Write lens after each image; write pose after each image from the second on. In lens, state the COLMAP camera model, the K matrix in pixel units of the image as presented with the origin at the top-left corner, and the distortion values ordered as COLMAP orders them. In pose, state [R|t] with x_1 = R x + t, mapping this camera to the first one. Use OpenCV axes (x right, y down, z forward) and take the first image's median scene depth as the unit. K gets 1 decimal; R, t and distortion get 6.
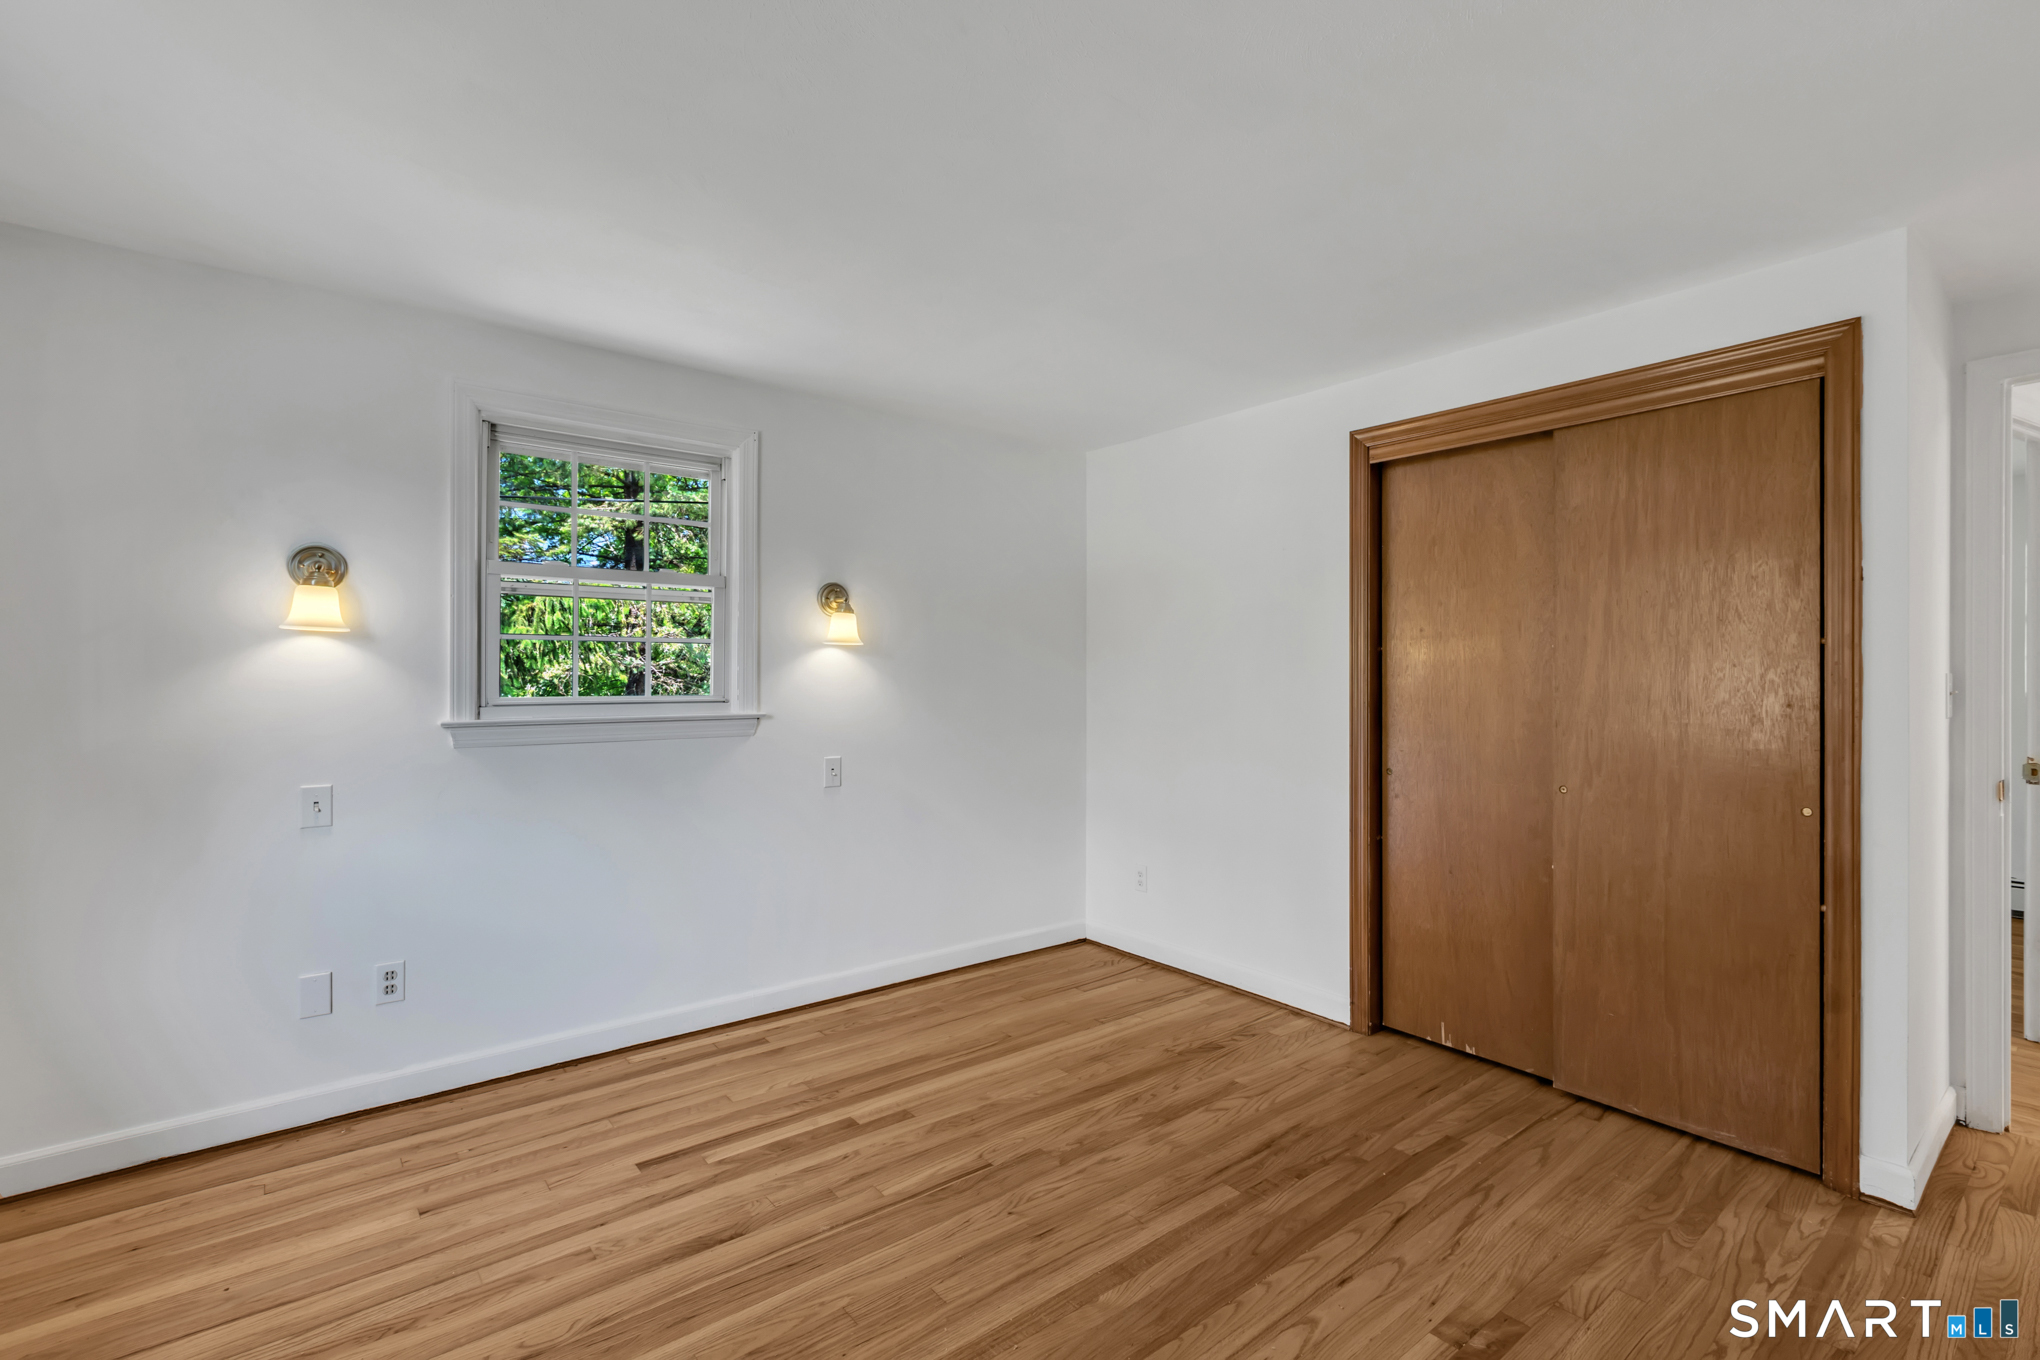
lens RADIAL K [[921.3, 0, 1020.0], [0, 921.3, 680.0], [0, 0, 1]] dist [0.000253, 0.000006]
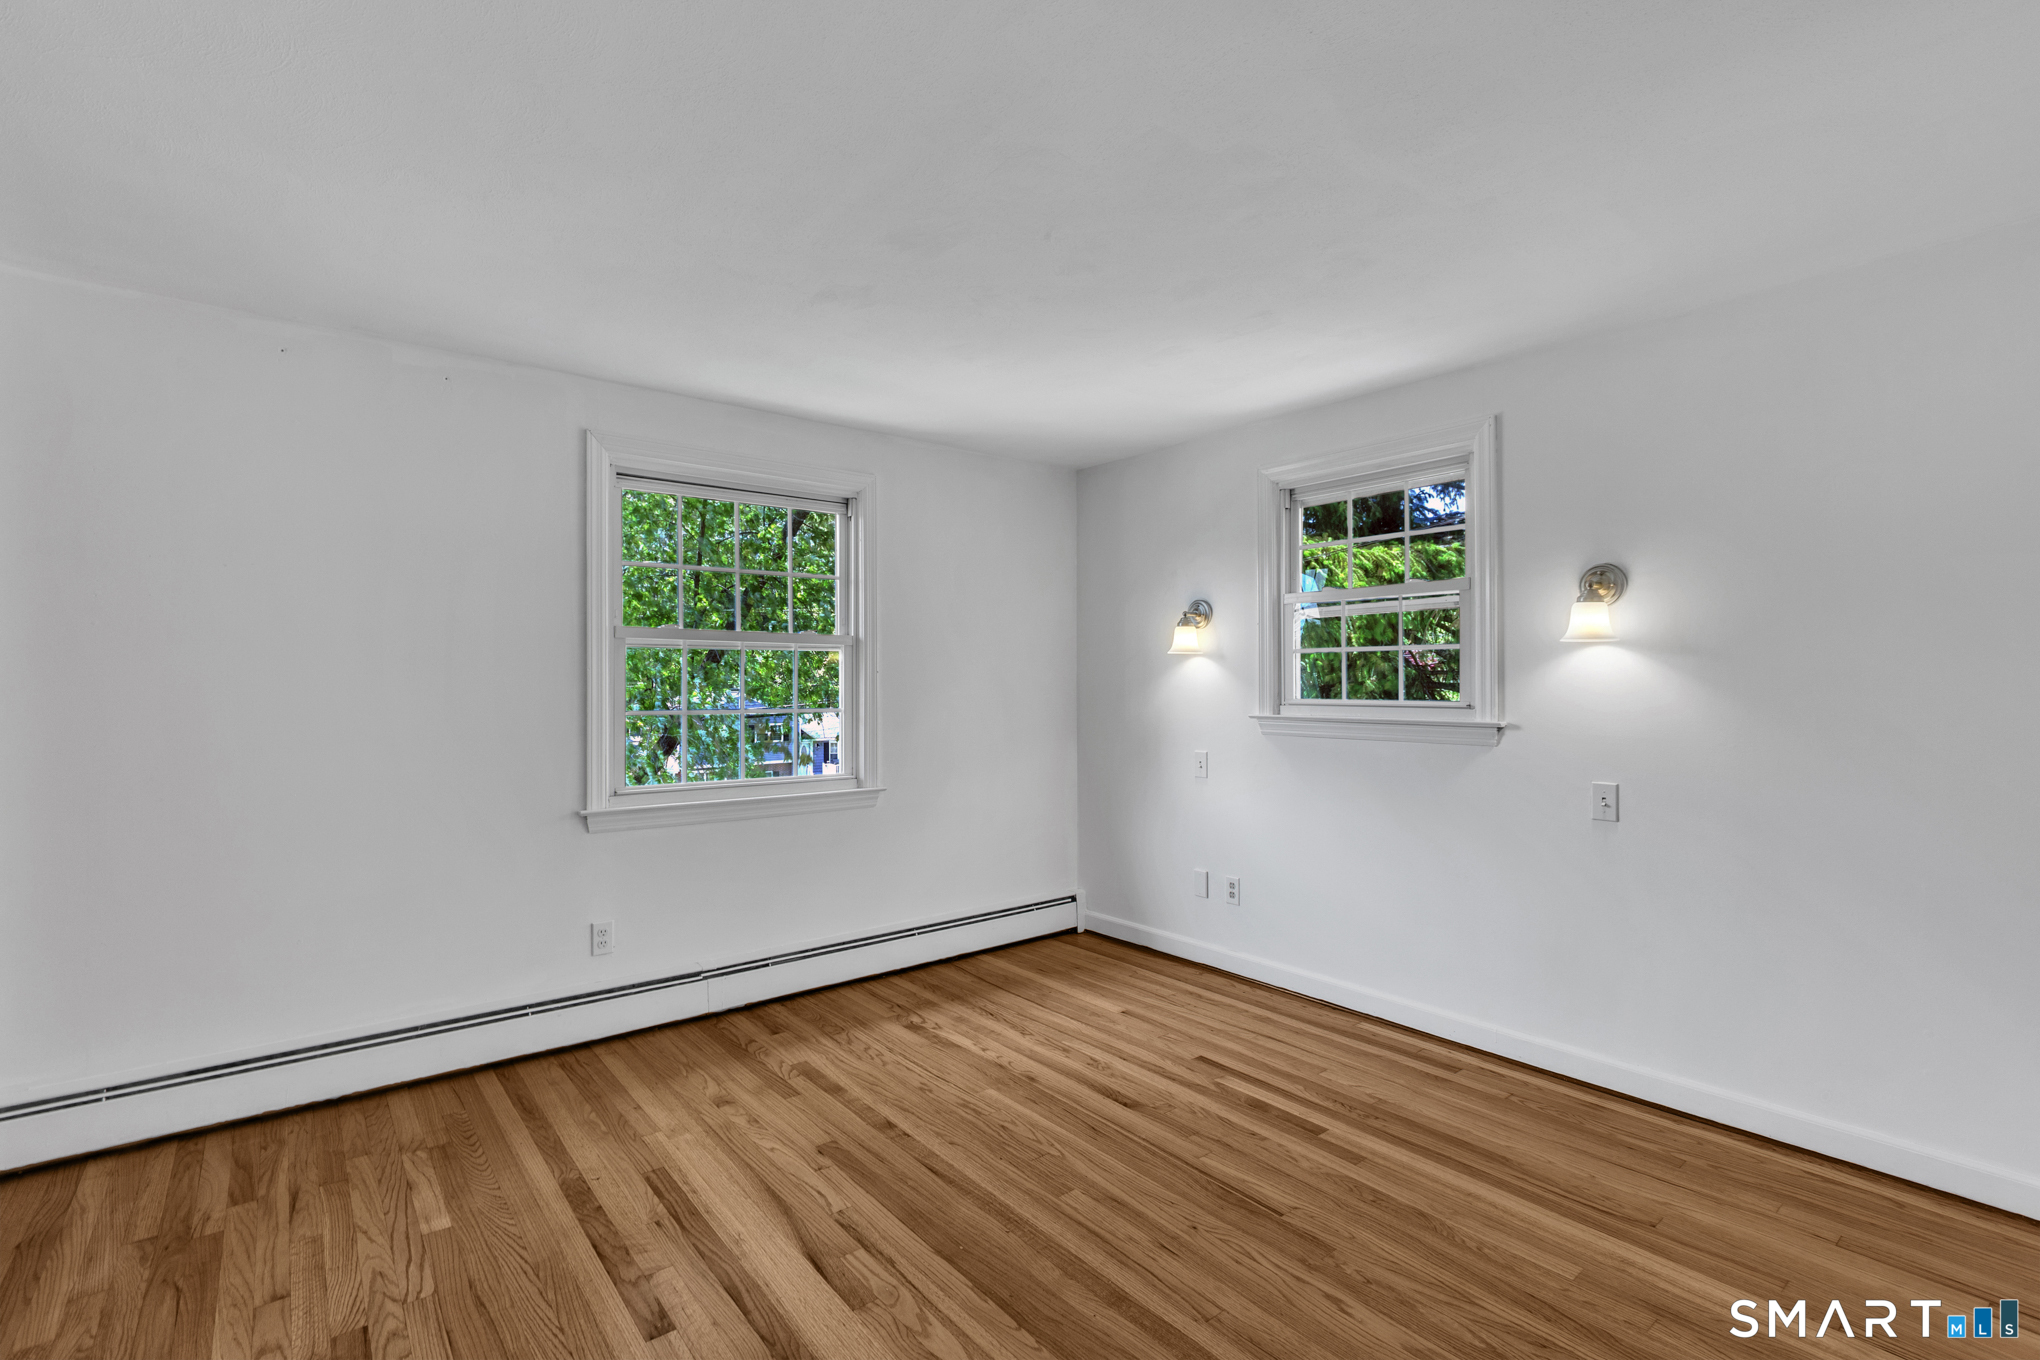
lens RADIAL K [[921.3, 0, 1020.0], [0, 921.3, 680.0], [0, 0, 1]] dist [0.000253, 0.000006]
pose [[-0.003774, -0.006462, -0.999972, 0.791068], [-0.006158, 0.999960, -0.006438, 0.003887], [0.999974, 0.006133, -0.003813, 0.663285]]
